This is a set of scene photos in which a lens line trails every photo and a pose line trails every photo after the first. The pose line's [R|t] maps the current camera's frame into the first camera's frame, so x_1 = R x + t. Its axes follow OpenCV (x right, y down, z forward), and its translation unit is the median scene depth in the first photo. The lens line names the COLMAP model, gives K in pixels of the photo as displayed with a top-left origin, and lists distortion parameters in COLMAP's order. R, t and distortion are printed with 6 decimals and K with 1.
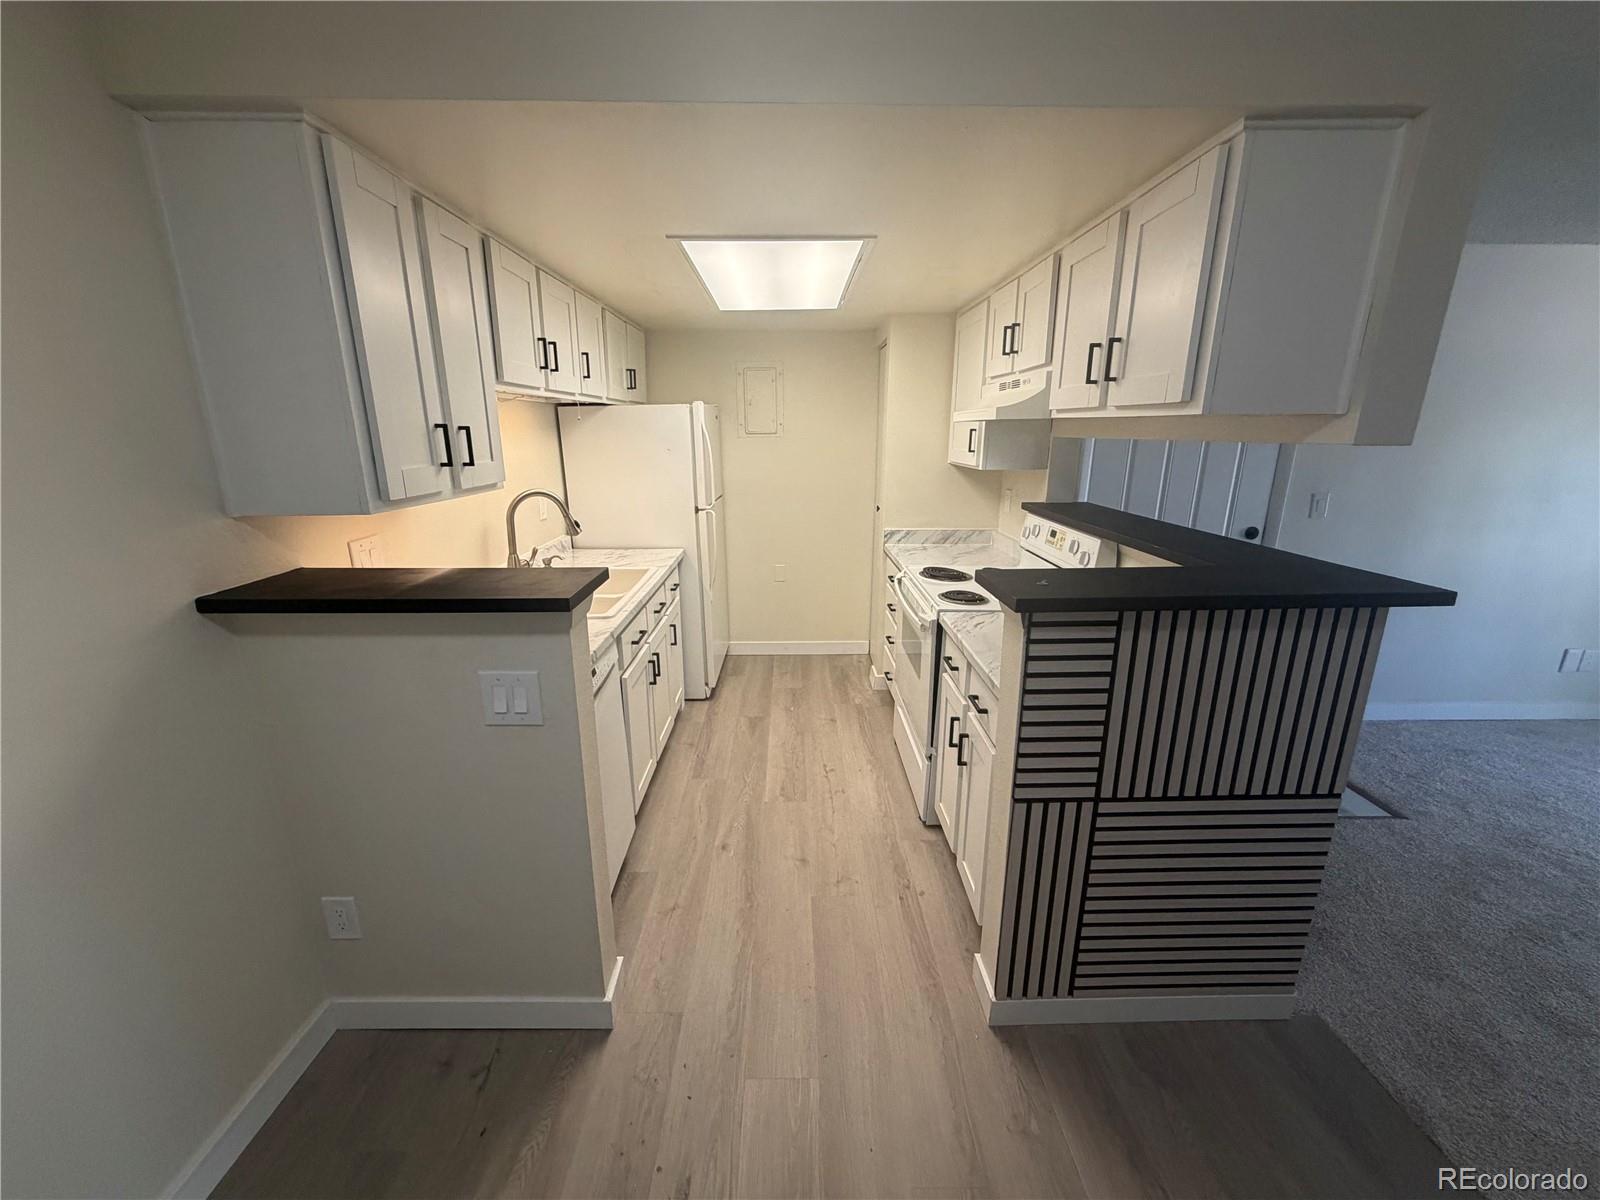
lens RADIAL K [[639.2, 0, 794.0], [0, 639.2, 602.8], [0, 0, 1]] dist [0.001647, -0.000324]
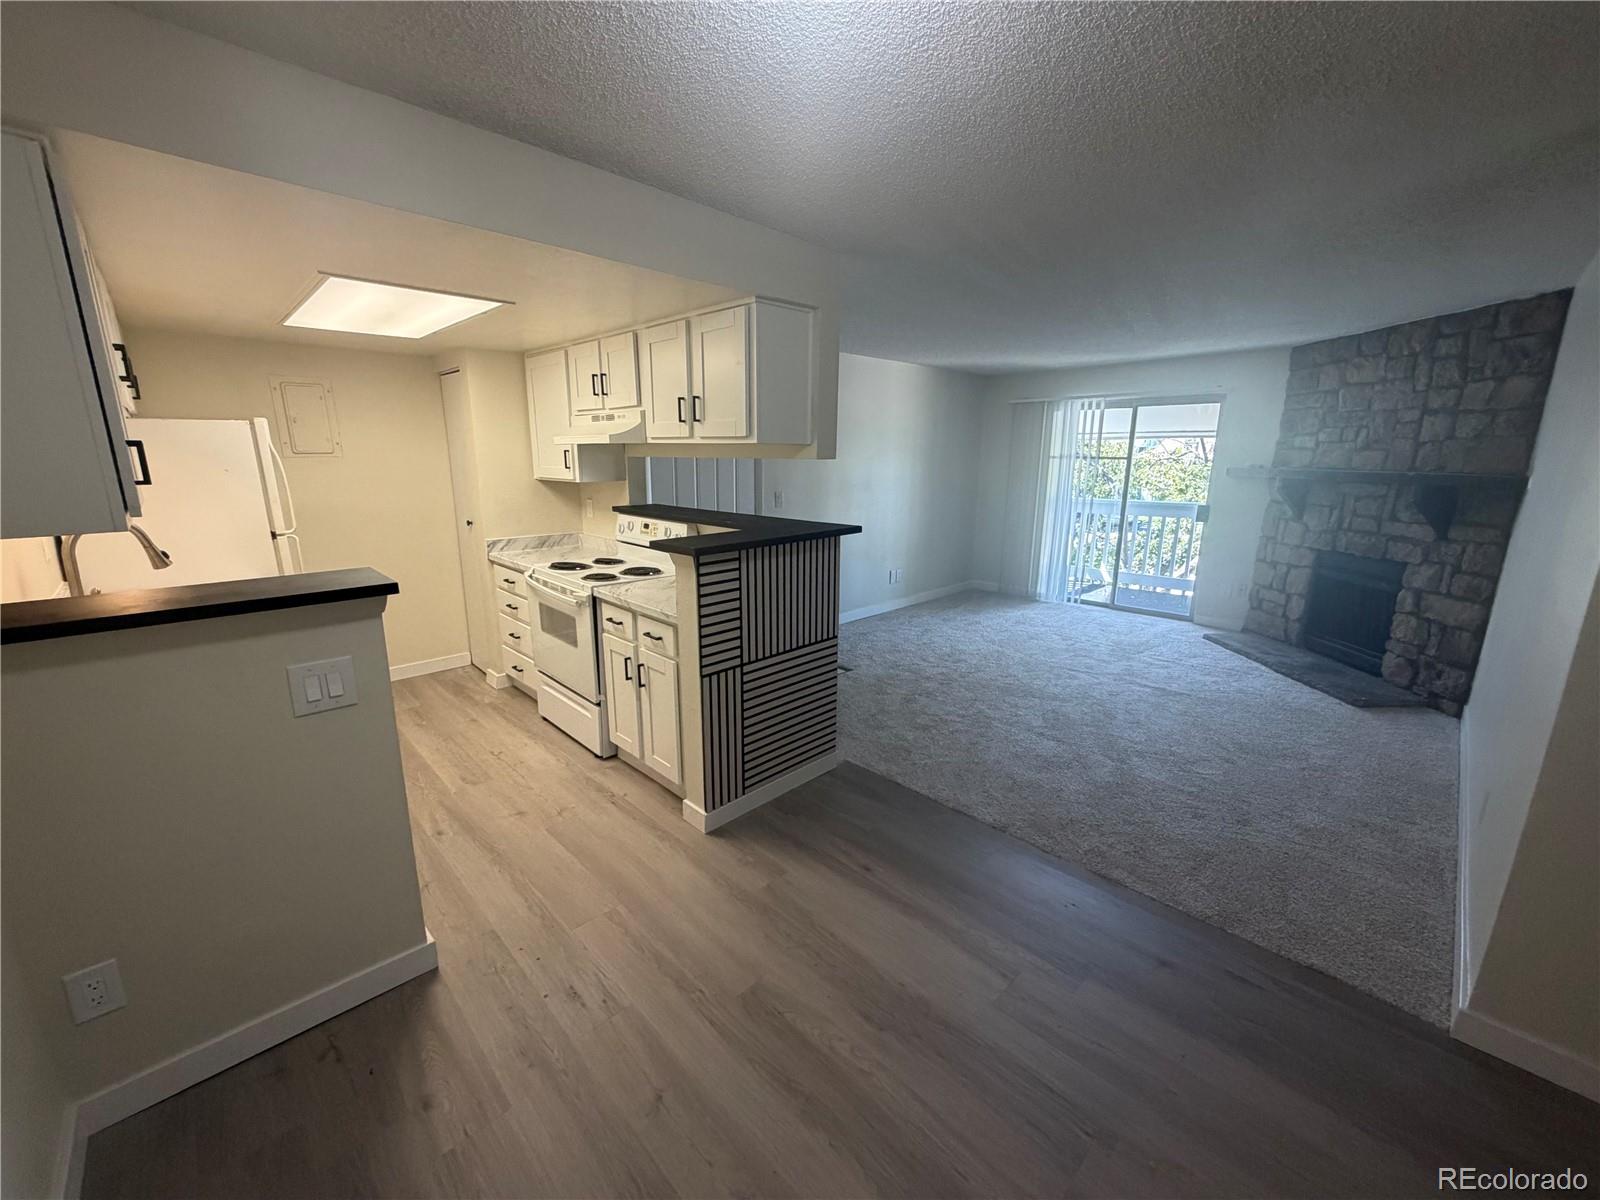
lens RADIAL K [[639.2, 0, 793.8], [0, 639.2, 602.1], [0, 0, 1]] dist [0.001647, -0.000324]
pose [[0.723987, -0.152134, 0.672828, -0.328036], [0.175435, 0.983914, 0.033699, 0.064772], [-0.667132, 0.093640, 0.739031, -0.221676]]
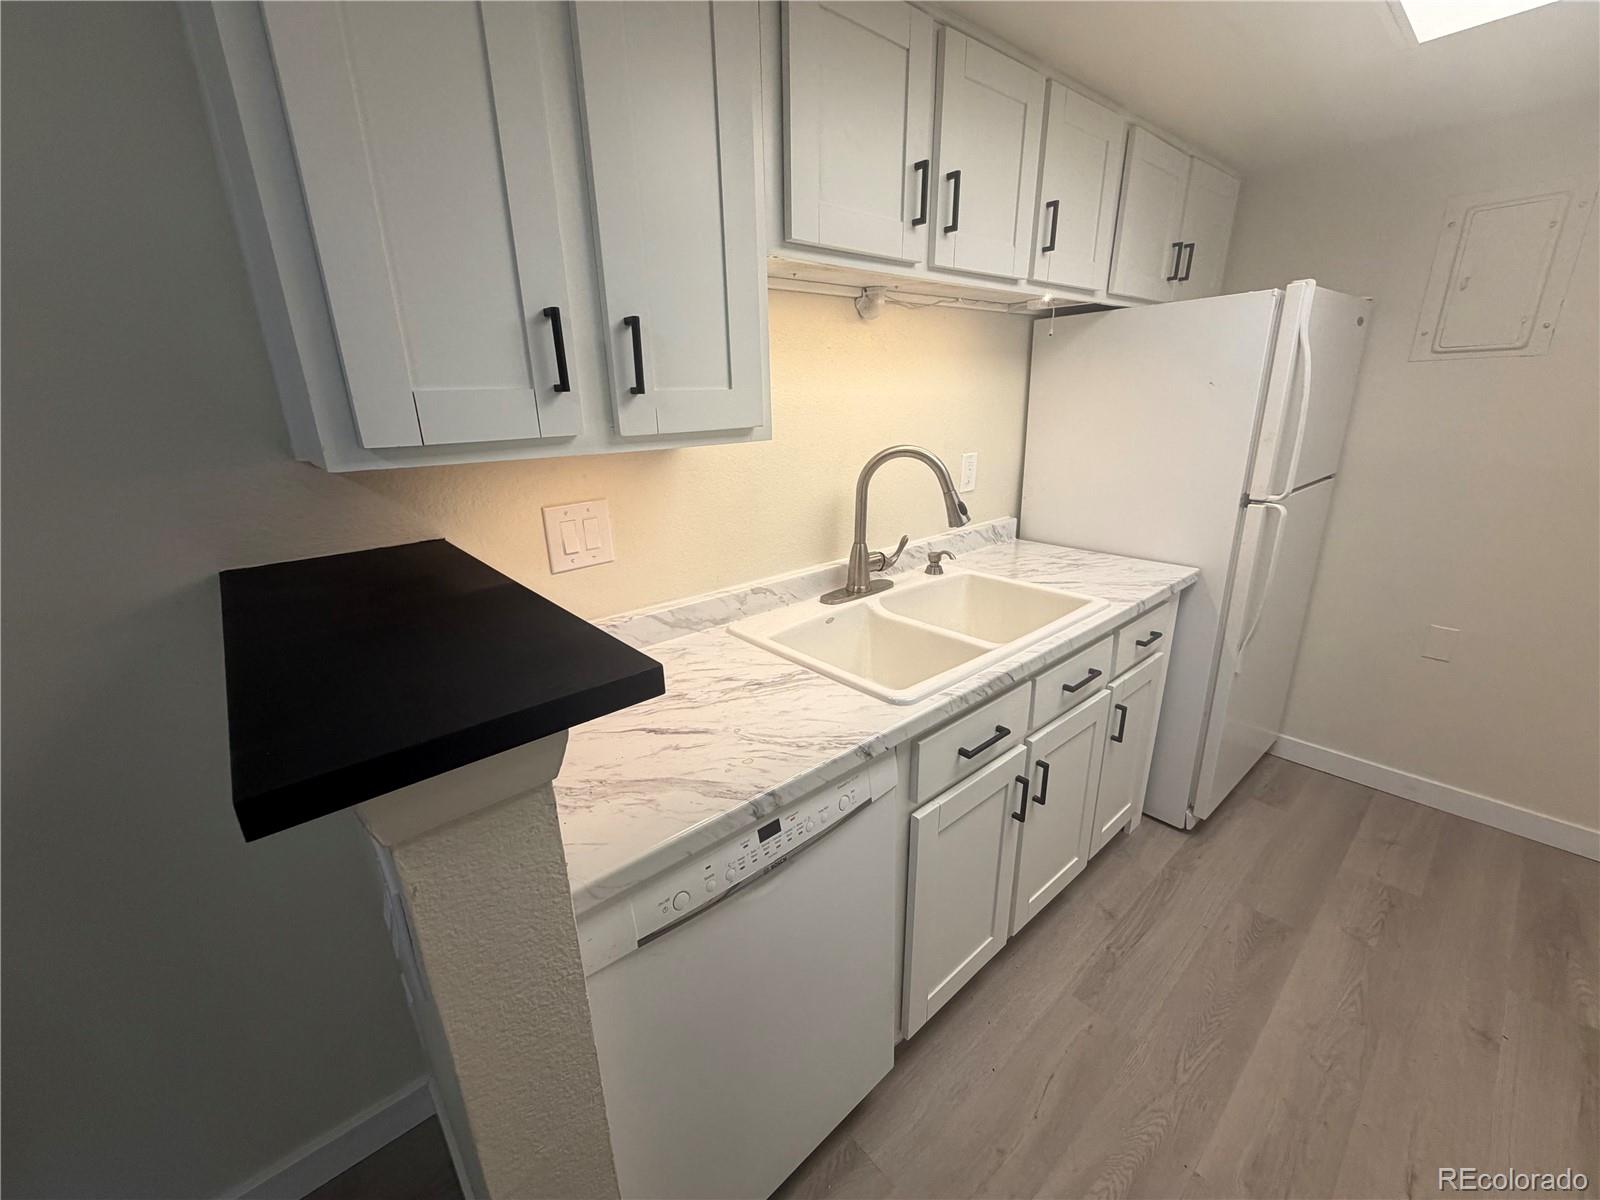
lens RADIAL K [[639.2, 0, 795.7], [0, 639.2, 600.8], [0, 0, 1]] dist [0.001647, -0.000324]
pose [[0.650577, 0.224089, -0.725626, 0.008933], [-0.179178, 0.973793, 0.140082, -0.098326], [0.738000, 0.038882, 0.673679, 0.509190]]
